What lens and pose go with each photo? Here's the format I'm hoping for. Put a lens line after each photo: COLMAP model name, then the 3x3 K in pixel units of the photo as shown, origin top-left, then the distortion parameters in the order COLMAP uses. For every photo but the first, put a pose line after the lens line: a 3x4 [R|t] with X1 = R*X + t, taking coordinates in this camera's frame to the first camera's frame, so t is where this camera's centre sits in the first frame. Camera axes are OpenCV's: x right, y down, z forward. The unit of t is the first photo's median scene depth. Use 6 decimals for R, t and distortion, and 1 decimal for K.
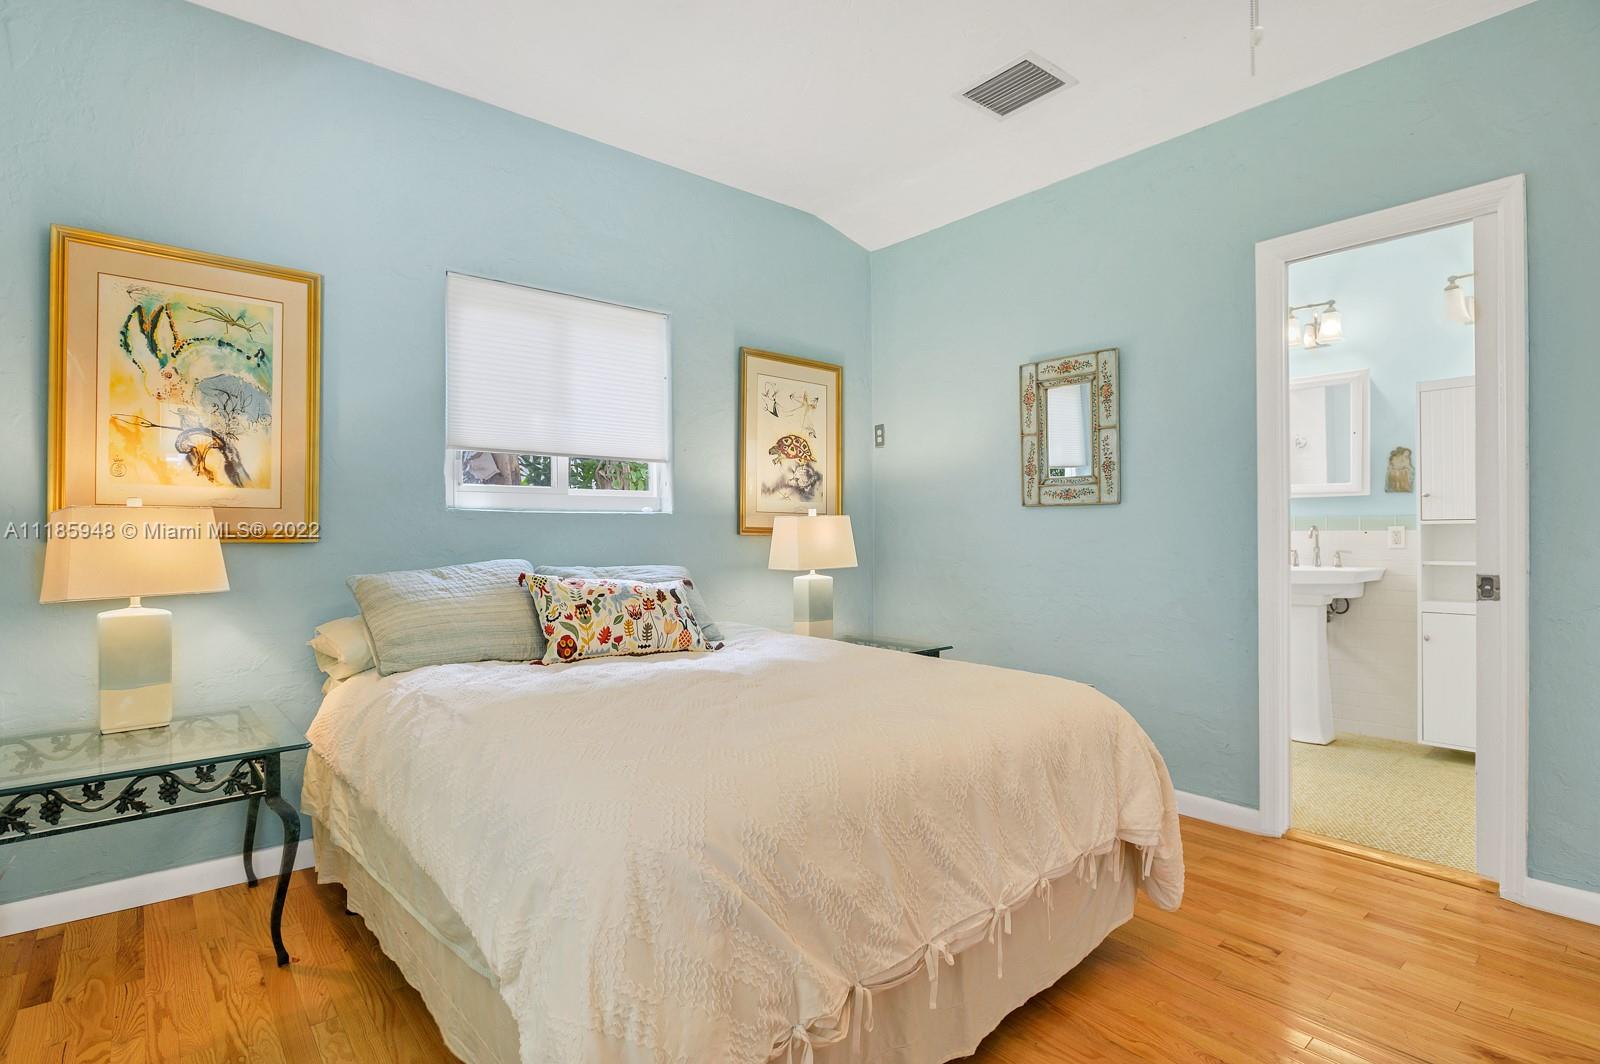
lens RADIAL K [[793.1, 0, 800.0], [0, 793.1, 532.0], [0, 0, 1]] dist [-0.001916, -0.000319]
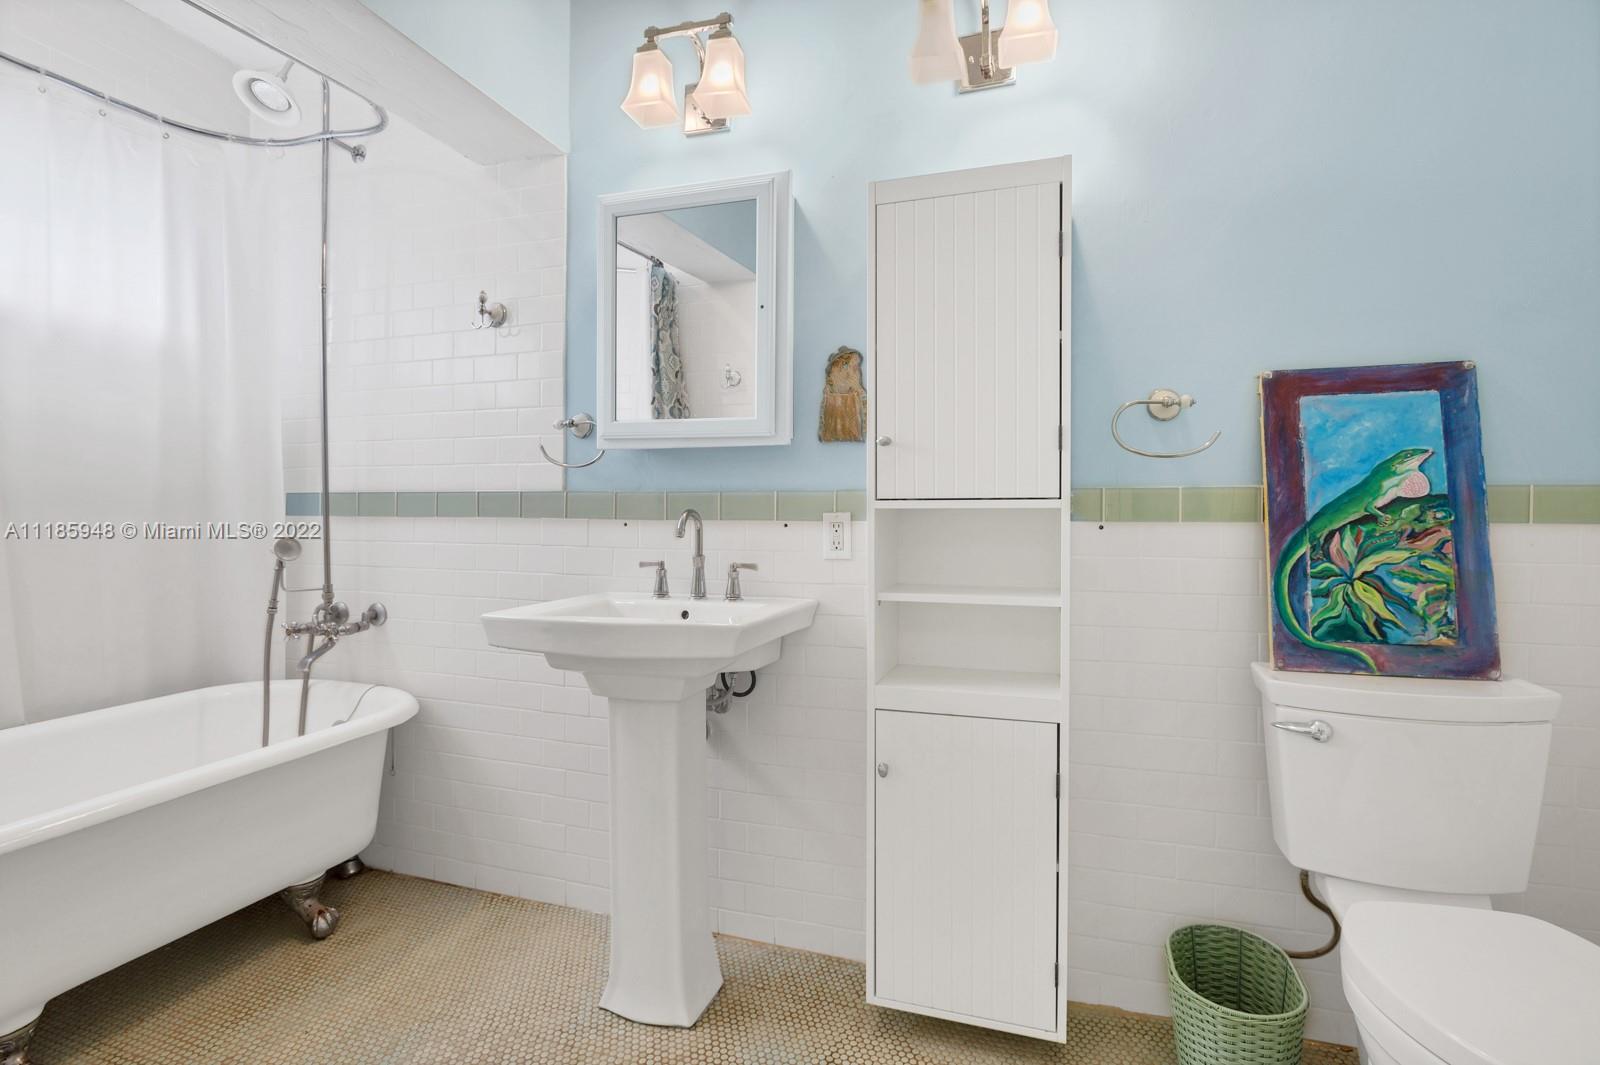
lens RADIAL K [[791.0, 0, 795.4], [0, 791.0, 518.9], [0, 0, 1]] dist [-0.002913, -0.000370]
pose [[0.852700, 0.000760, 0.522401, 0.480511], [-0.005897, 0.999949, 0.008171, -0.006832], [-0.522368, -0.010048, 0.852661, 0.603739]]
